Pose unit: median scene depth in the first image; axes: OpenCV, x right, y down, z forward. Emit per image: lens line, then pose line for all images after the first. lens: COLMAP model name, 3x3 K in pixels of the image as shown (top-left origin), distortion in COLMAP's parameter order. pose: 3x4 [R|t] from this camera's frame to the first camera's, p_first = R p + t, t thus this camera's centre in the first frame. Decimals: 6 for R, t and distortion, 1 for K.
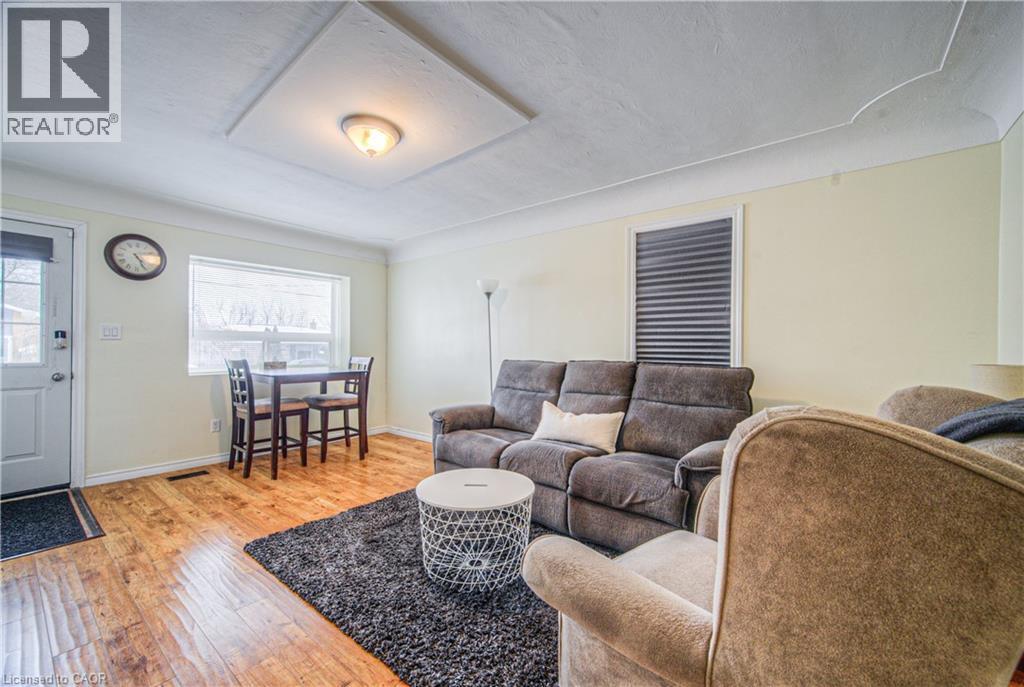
lens RADIAL K [[409.5, 0, 512.0], [0, 409.5, 343.5], [0, 0, 1]] dist [-0.000715, -0.000175]
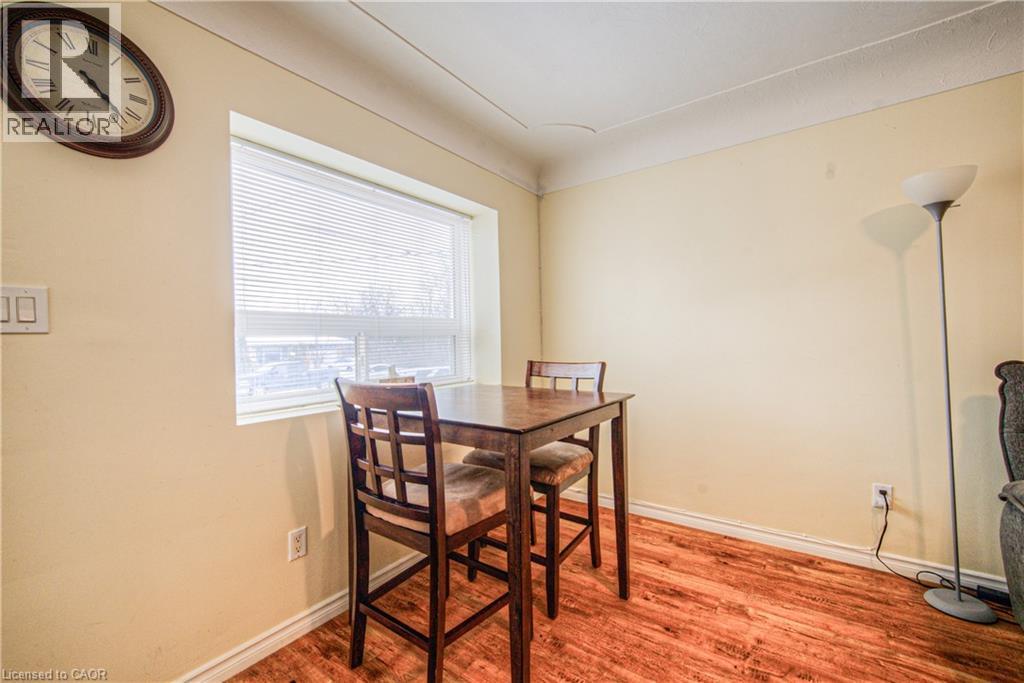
lens RADIAL K [[415.8, 0, 482.8], [0, 415.8, 342.8], [0, 0, 1]] dist [-0.000576, -0.000019]
pose [[0.999462, -0.026888, 0.018757, -0.604696], [0.026682, 0.999582, 0.011123, 0.002192], [-0.019048, -0.010617, 0.999762, 0.652048]]
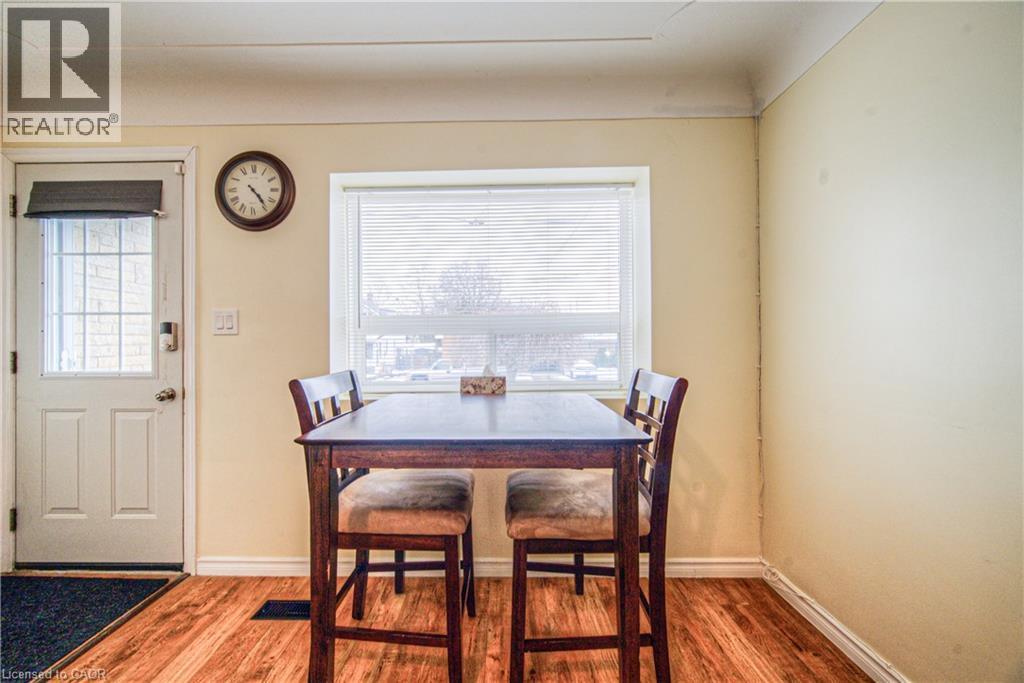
lens RADIAL K [[418.5, 0, 512.0], [0, 418.5, 341.5], [0, 0, 1]] dist [-0.001706, -0.000345]
pose [[0.628272, -0.006414, -0.777967, -0.233881], [0.018107, 0.999816, 0.006380, 0.003288], [0.777783, -0.018095, 0.628273, 0.899854]]
